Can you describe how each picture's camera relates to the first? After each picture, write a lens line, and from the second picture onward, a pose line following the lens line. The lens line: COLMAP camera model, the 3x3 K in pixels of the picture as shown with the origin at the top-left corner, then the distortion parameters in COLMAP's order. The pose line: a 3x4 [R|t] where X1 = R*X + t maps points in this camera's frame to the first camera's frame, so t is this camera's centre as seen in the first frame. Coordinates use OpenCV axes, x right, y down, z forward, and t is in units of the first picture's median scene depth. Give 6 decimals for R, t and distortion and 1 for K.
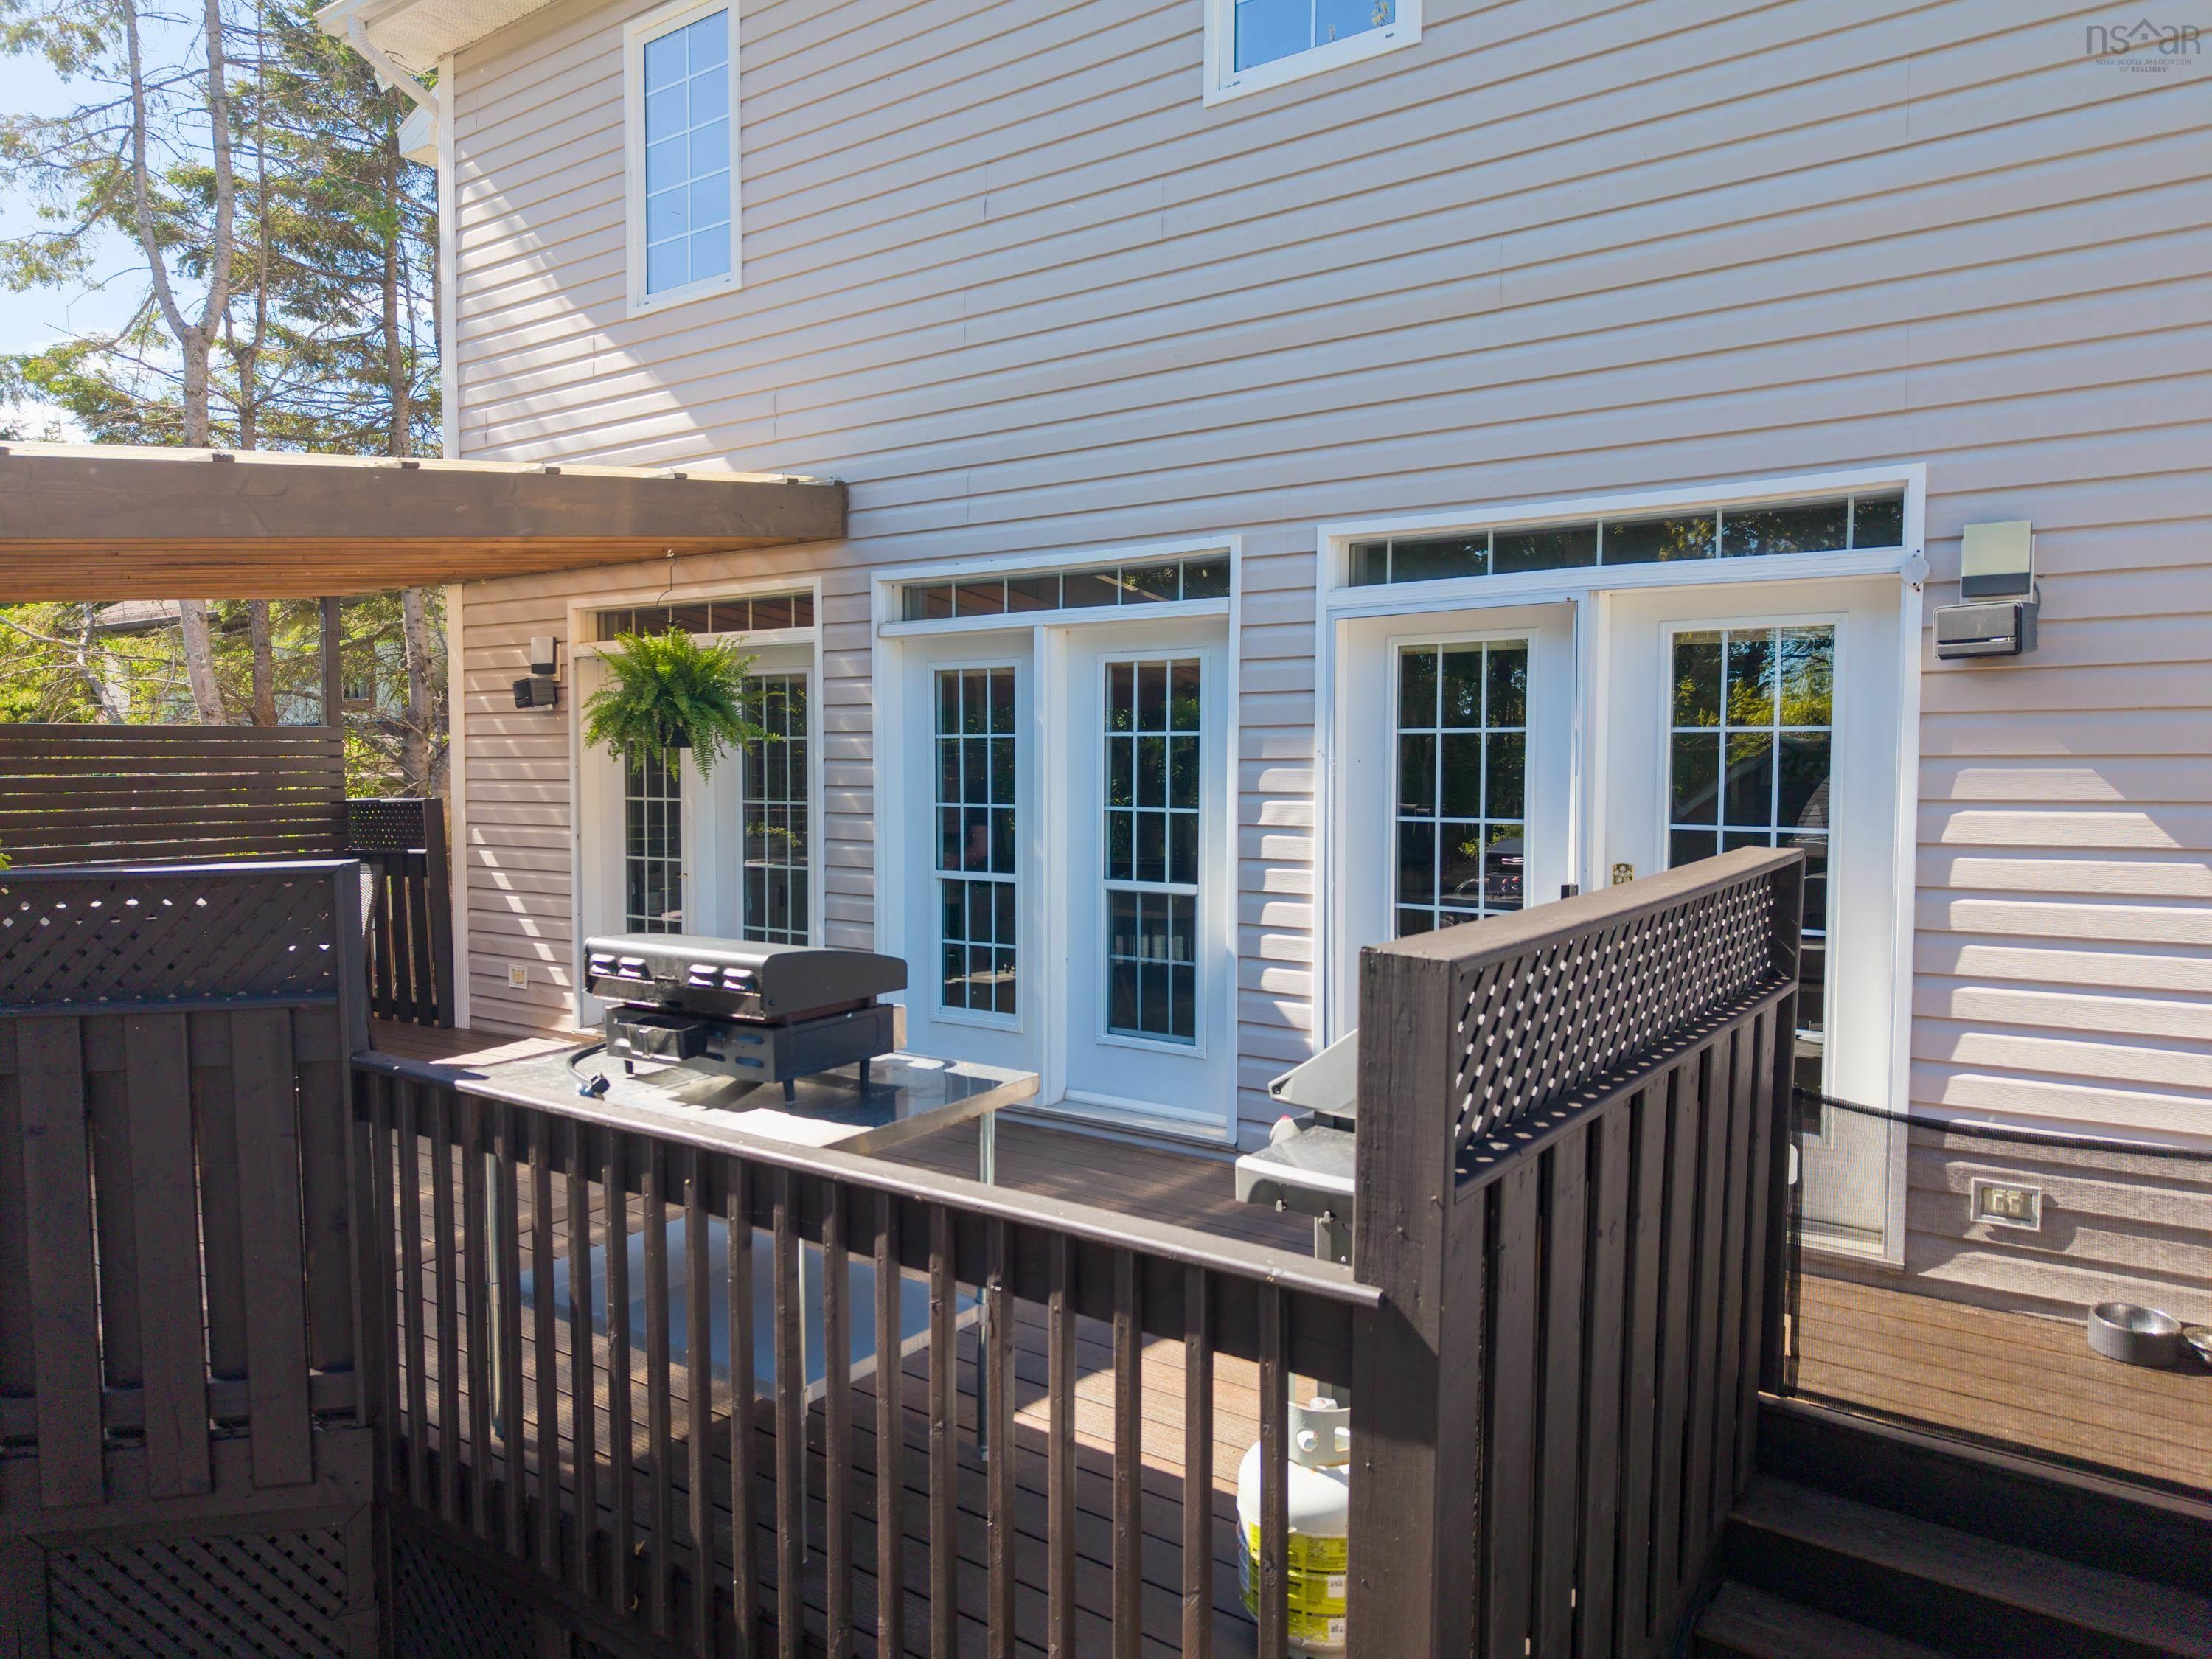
lens RADIAL K [[1505.0, 0, 1107.1], [0, 1505.0, 853.0], [0, 0, 1]] dist [0.053719, -0.040995]
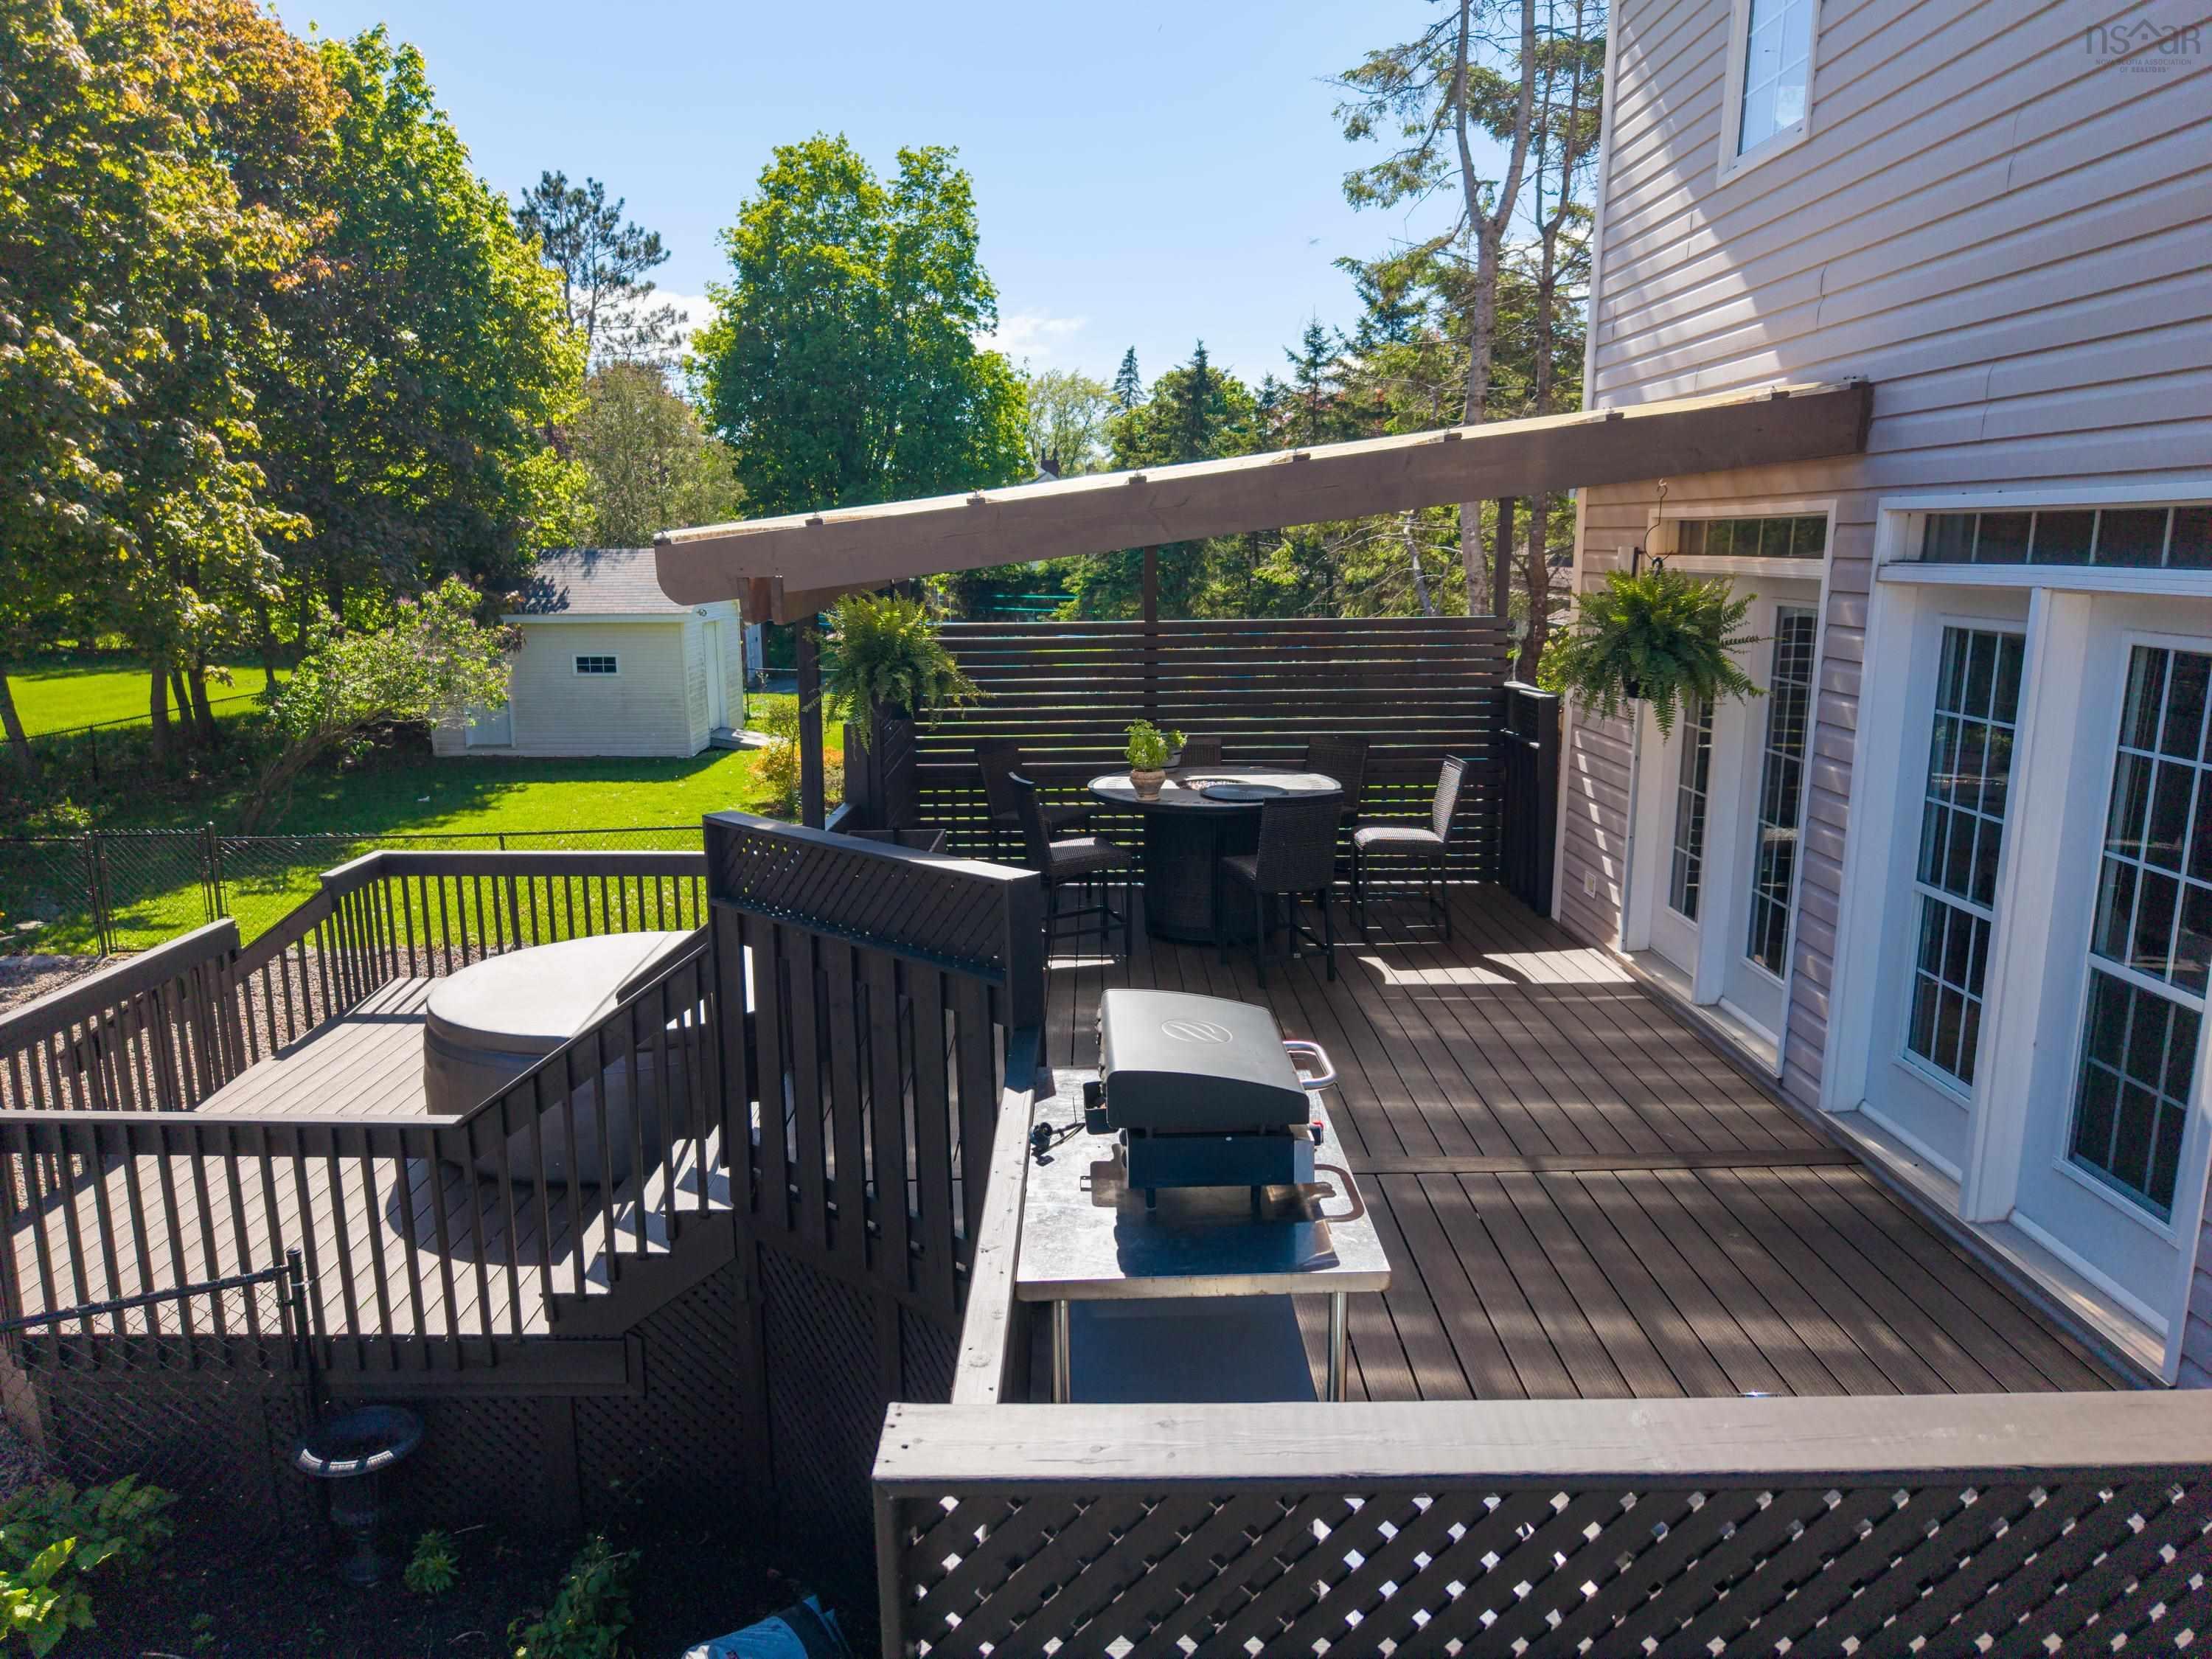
lens RADIAL K [[1523.4, 0, 1106.0], [0, 1523.4, 829.5], [0, 0, 1]] dist [0.033973, 0.000097]
pose [[0.593854, 0.152152, -0.790055, 0.263993], [-0.045590, 0.986742, 0.155762, -0.120030], [0.803280, -0.056482, 0.592917, 0.181948]]
